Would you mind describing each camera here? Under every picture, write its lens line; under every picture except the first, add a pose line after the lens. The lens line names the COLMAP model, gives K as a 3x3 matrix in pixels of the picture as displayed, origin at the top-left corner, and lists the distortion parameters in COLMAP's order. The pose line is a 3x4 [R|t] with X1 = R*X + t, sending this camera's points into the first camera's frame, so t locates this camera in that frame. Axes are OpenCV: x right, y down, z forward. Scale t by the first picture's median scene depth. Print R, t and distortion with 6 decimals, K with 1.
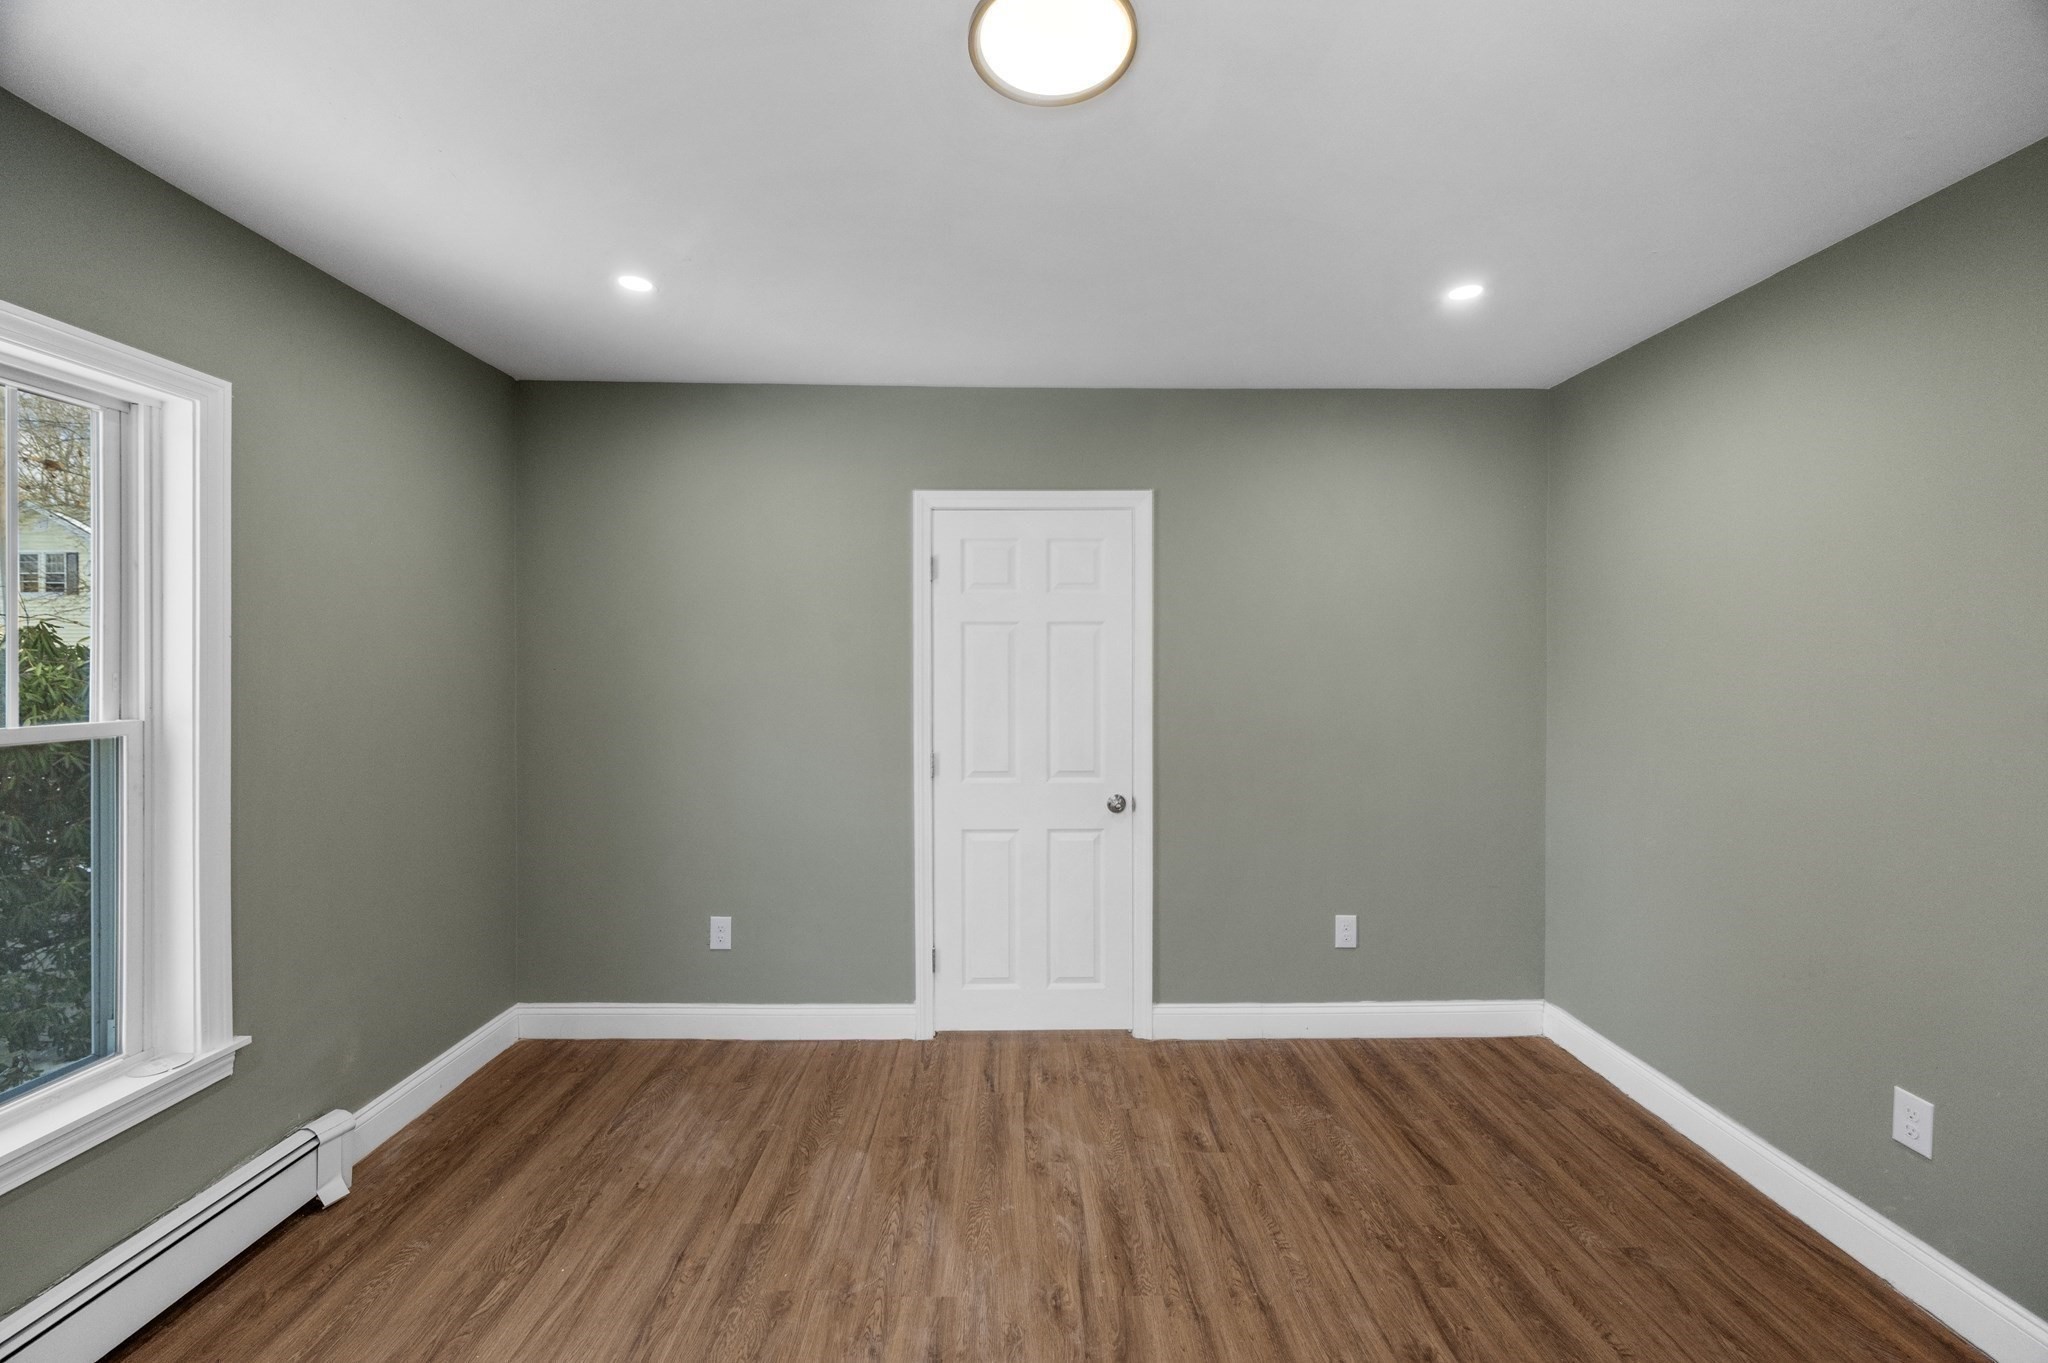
lens RADIAL K [[812.6, 0, 1015.1], [0, 812.6, 665.8], [0, 0, 1]] dist [0.000385, 0.000085]
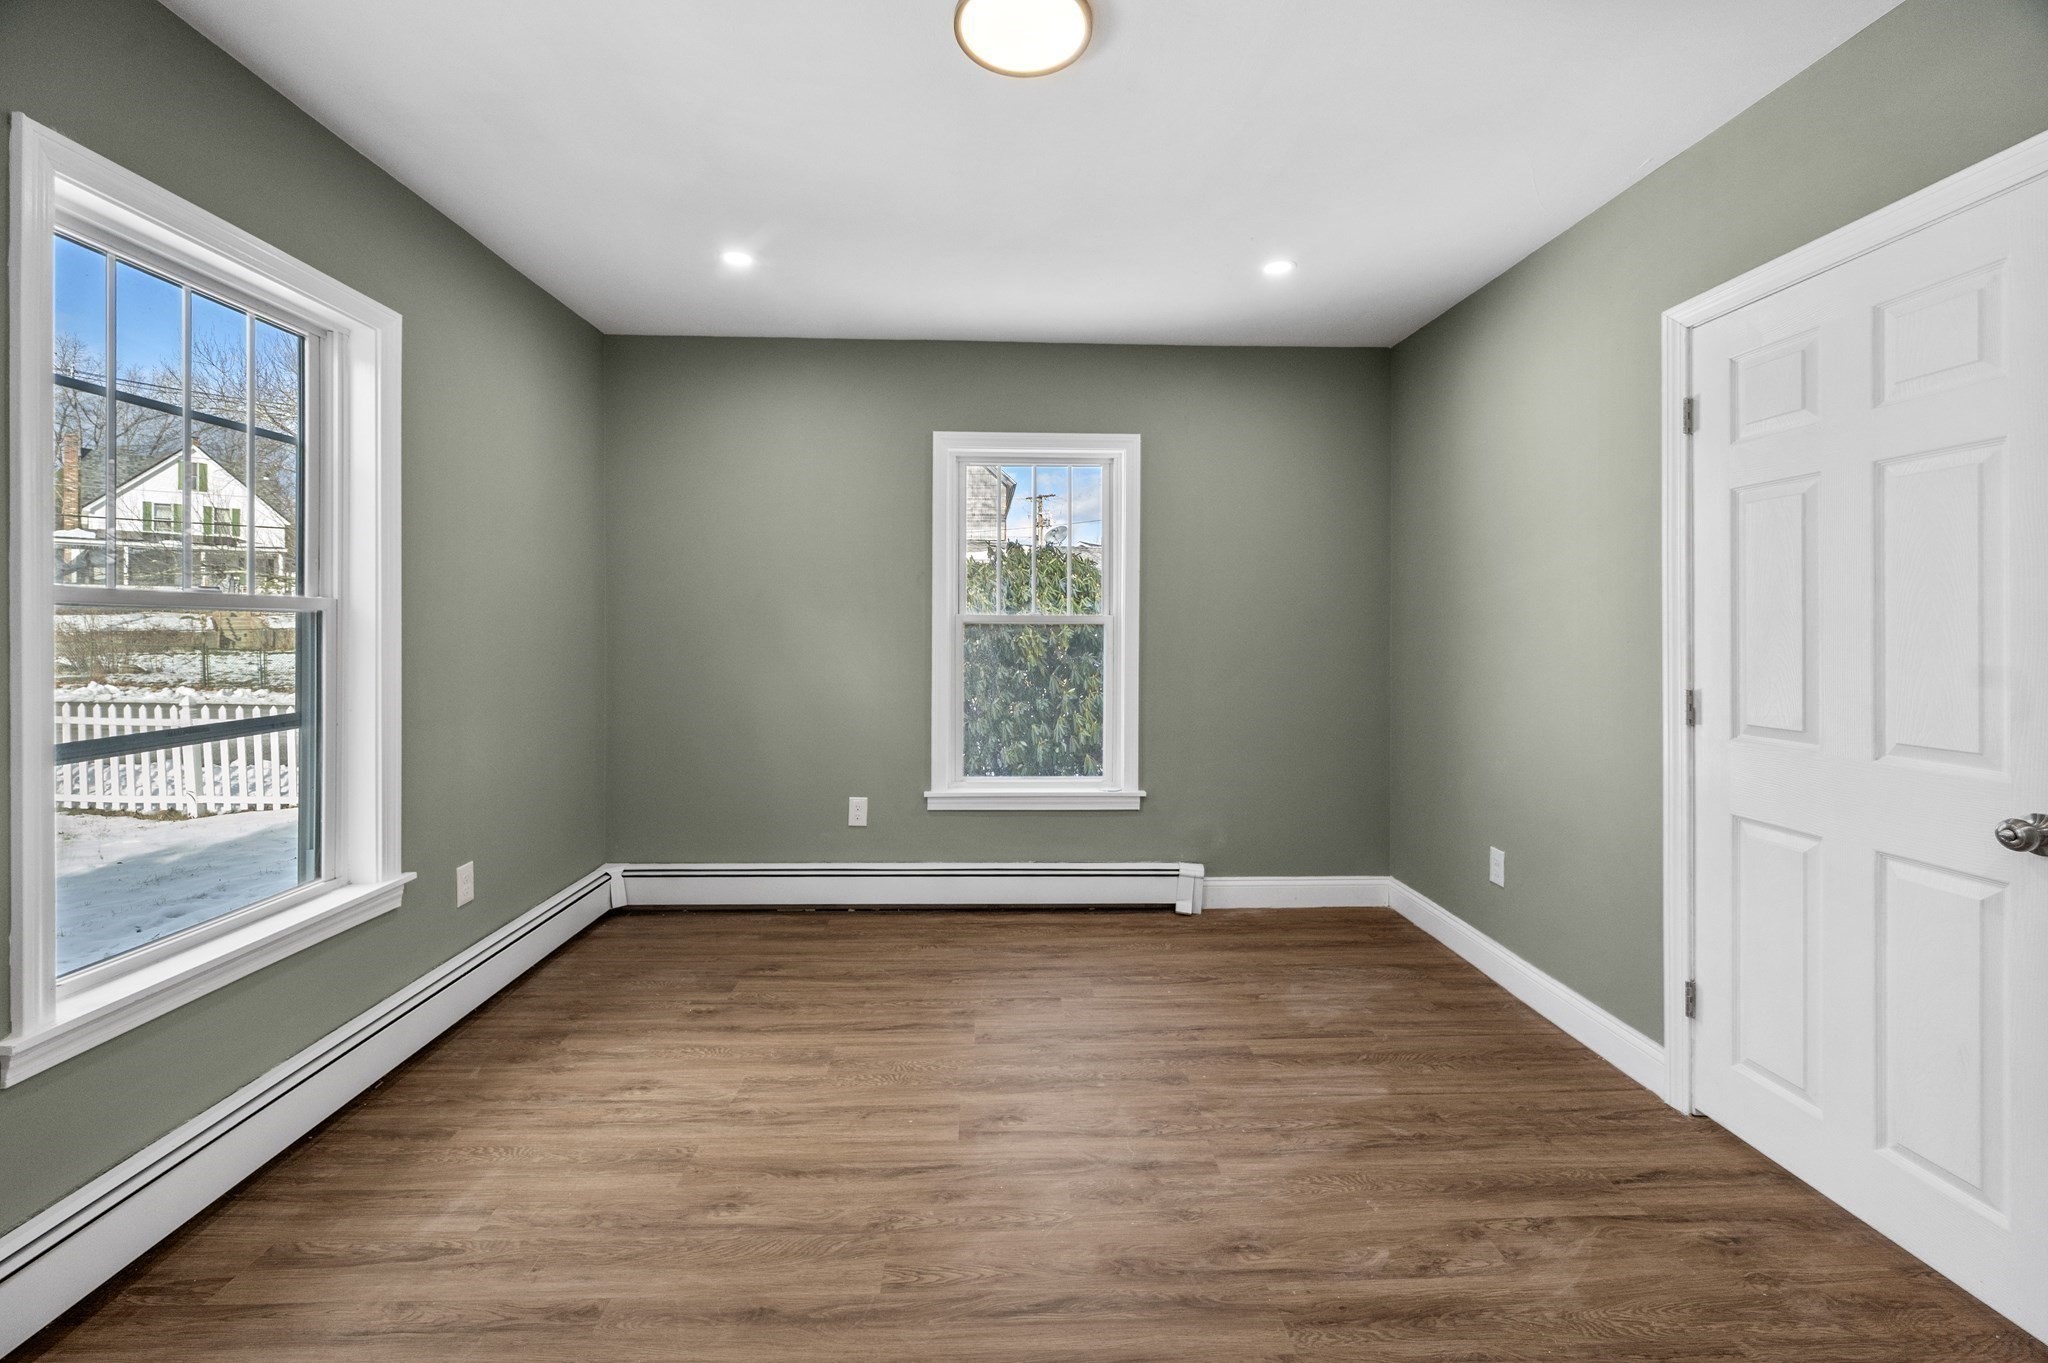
lens RADIAL K [[822.4, 0, 1025.0], [0, 822.4, 625.6], [0, 0, 1]] dist [-0.000578, 0.000049]
pose [[0.033051, -0.003820, -0.999446, 0.751229], [-0.006229, 0.999972, -0.004028, 0.080324], [0.999434, 0.006359, 0.033026, 0.572322]]
